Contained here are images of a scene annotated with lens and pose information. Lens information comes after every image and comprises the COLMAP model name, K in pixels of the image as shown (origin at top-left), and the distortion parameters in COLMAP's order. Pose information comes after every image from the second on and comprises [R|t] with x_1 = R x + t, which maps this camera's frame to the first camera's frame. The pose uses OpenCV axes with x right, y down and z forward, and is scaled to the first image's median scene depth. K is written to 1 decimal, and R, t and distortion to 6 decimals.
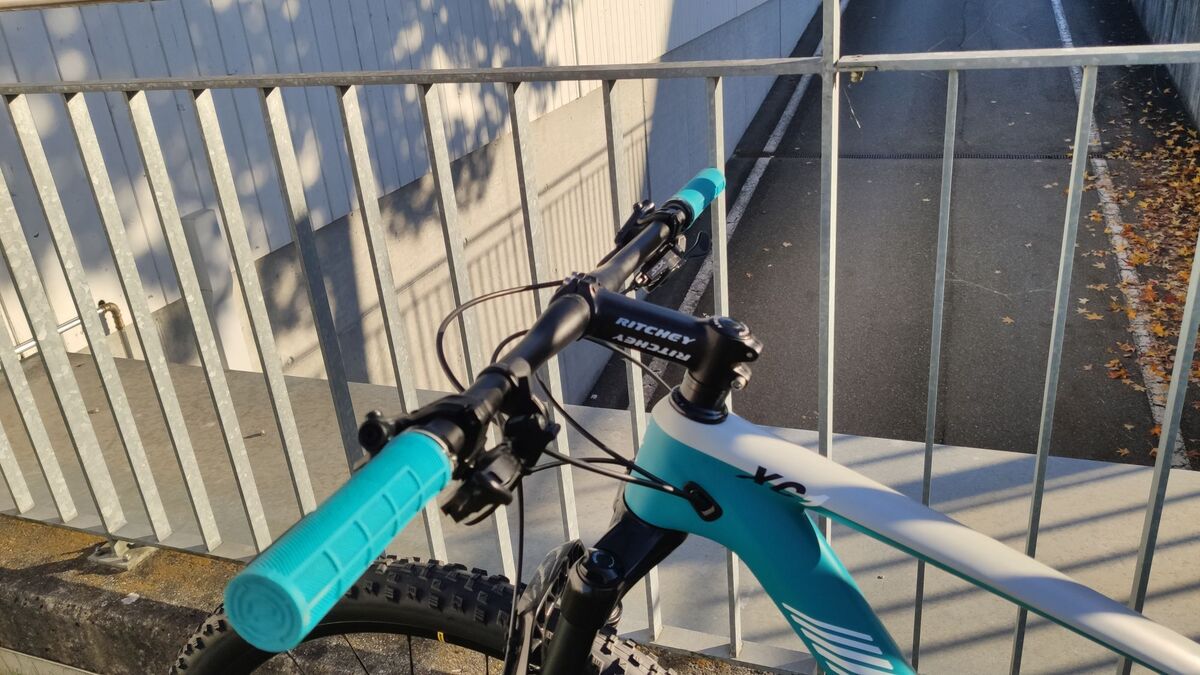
lens RADIAL K [[926.0, 0, 600.0], [0, 926.0, 337.5], [0, 0, 1]] dist [0.002682, -0.000624]
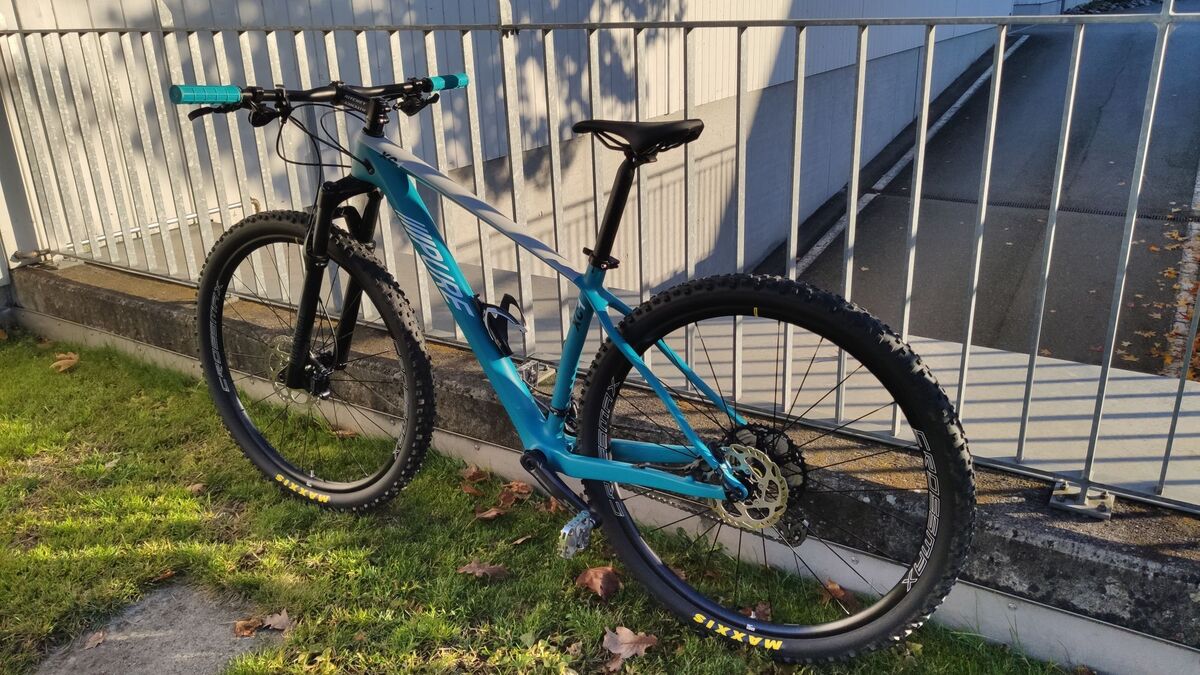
lens RADIAL K [[954.7, 0, 600.0], [0, 954.7, 337.5], [0, 0, 1]] dist [-0.003023, -0.009988]
pose [[0.974830, 0.119391, -0.188289, 0.140292], [-0.129044, 0.990839, -0.039823, 0.071879], [0.181809, 0.063118, 0.981306, -0.166153]]
